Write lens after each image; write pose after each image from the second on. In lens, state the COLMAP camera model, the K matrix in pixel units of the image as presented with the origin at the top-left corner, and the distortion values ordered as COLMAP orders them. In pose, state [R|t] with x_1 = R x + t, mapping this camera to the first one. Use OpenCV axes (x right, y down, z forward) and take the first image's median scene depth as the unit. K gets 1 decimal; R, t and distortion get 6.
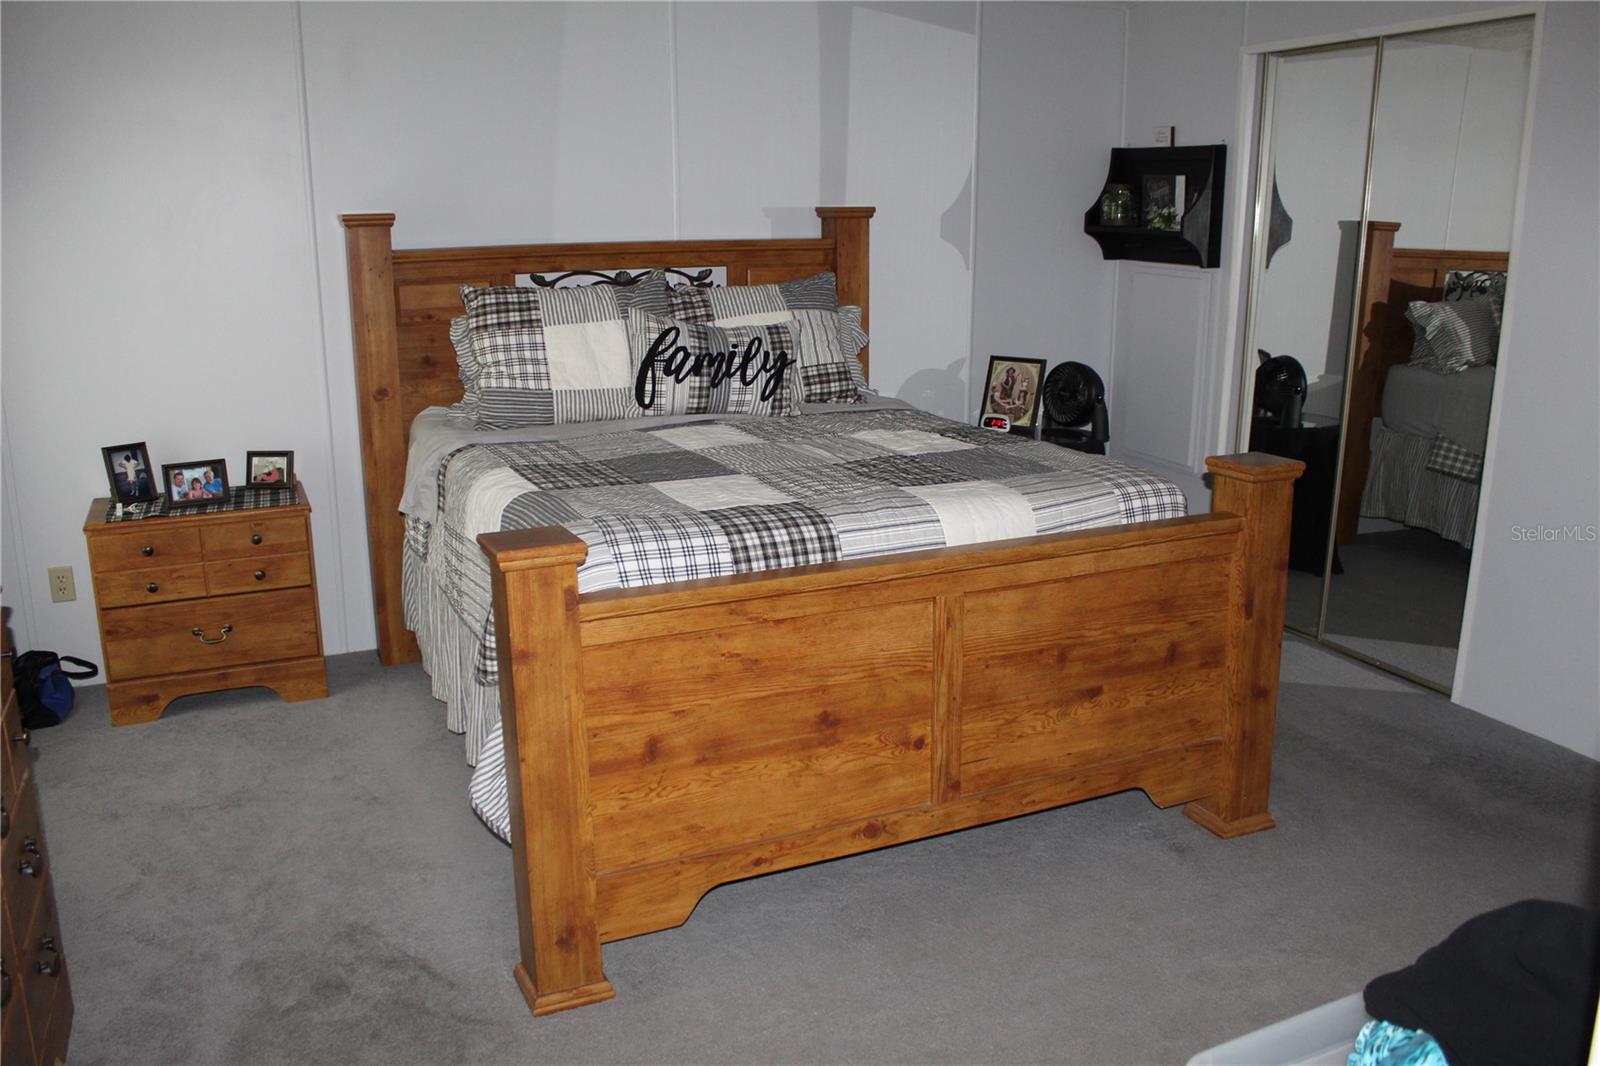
lens RADIAL K [[1327.5, 0, 800.0], [0, 1327.5, 533.0], [0, 0, 1]] dist [-0.162532, 0.143000]
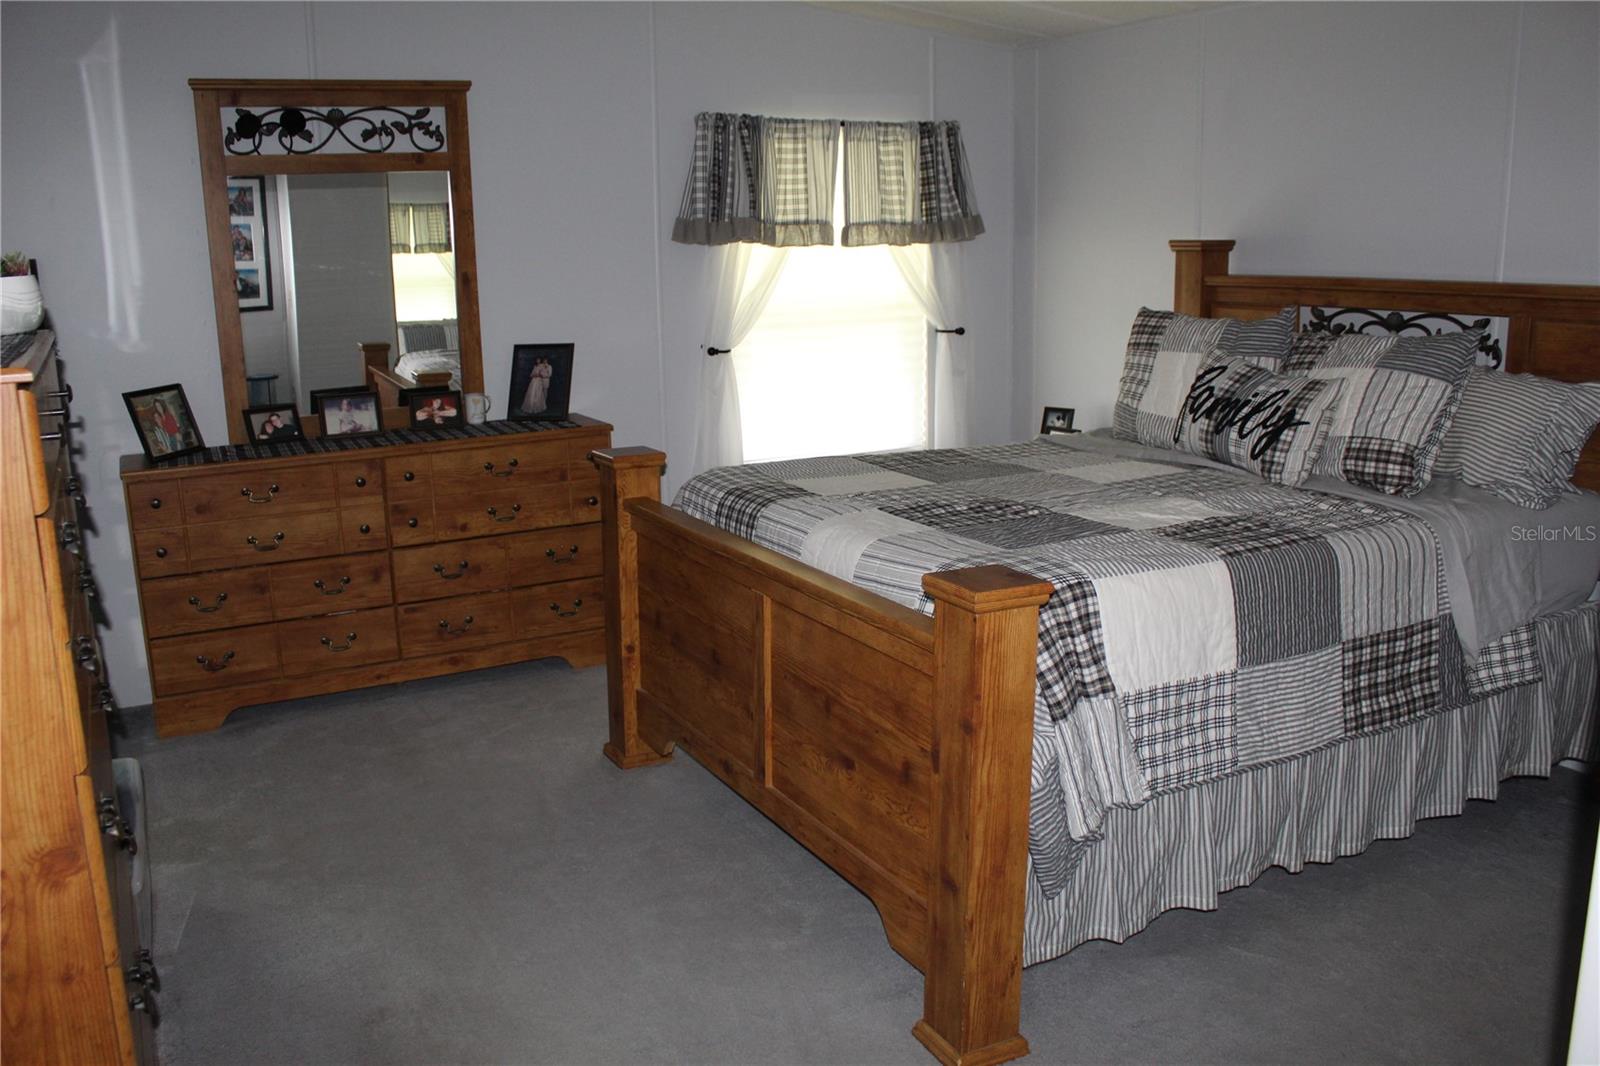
lens RADIAL K [[1327.5, 0, 800.0], [0, 1327.5, 533.0], [0, 0, 1]] dist [-0.162532, 0.143000]
pose [[0.066051, 0.220743, -0.973093, 0.813394], [-0.227657, 0.952835, 0.200694, -0.158570], [0.971499, 0.208276, 0.113189, 0.614701]]
